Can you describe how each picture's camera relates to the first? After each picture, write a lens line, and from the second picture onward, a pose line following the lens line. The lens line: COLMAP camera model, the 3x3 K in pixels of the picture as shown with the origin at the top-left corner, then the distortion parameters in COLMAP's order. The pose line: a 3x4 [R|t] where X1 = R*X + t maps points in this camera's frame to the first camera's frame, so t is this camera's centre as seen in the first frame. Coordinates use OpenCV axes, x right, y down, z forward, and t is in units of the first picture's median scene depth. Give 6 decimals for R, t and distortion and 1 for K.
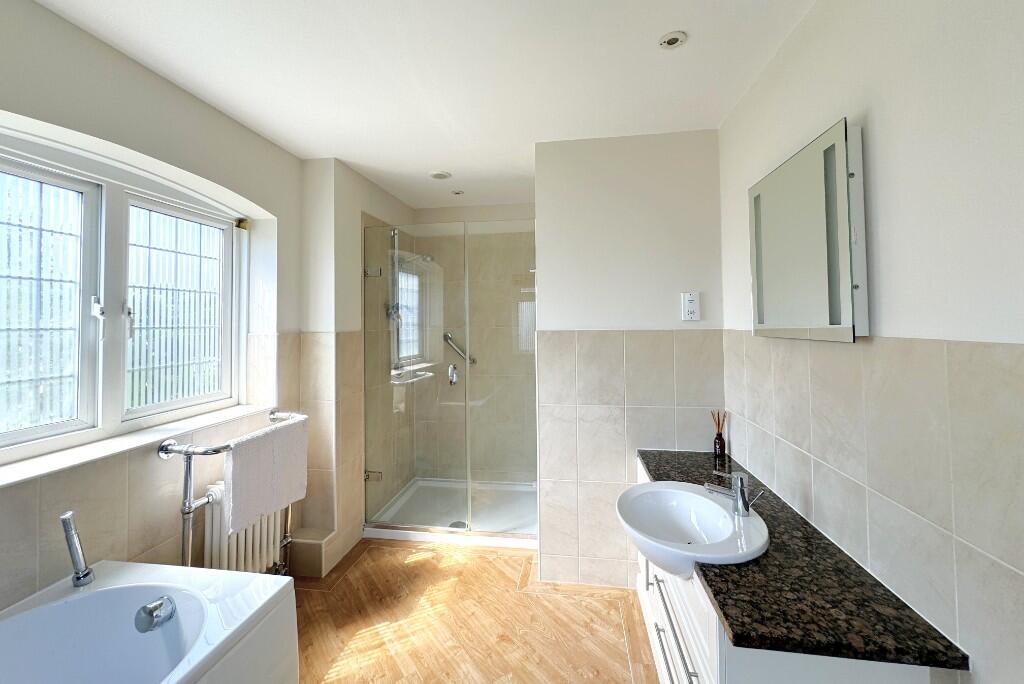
lens RADIAL K [[410.1, 0, 504.6], [0, 410.1, 316.7], [0, 0, 1]] dist [-0.004162, -0.000019]
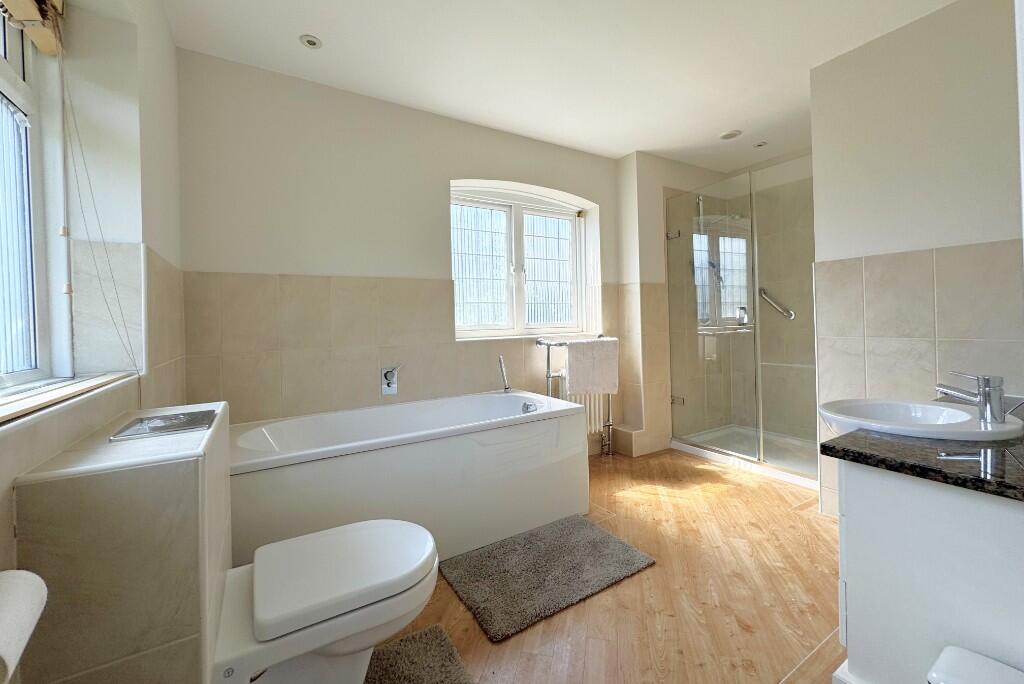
lens RADIAL K [[410.1, 0, 514.3], [0, 410.1, 338.2], [0, 0, 1]] dist [-0.004162, -0.000019]
pose [[0.650581, 0.021270, -0.759139, 0.378283], [0.029885, 0.998116, 0.053576, 0.149108], [0.758849, -0.057542, 0.648720, -0.219998]]
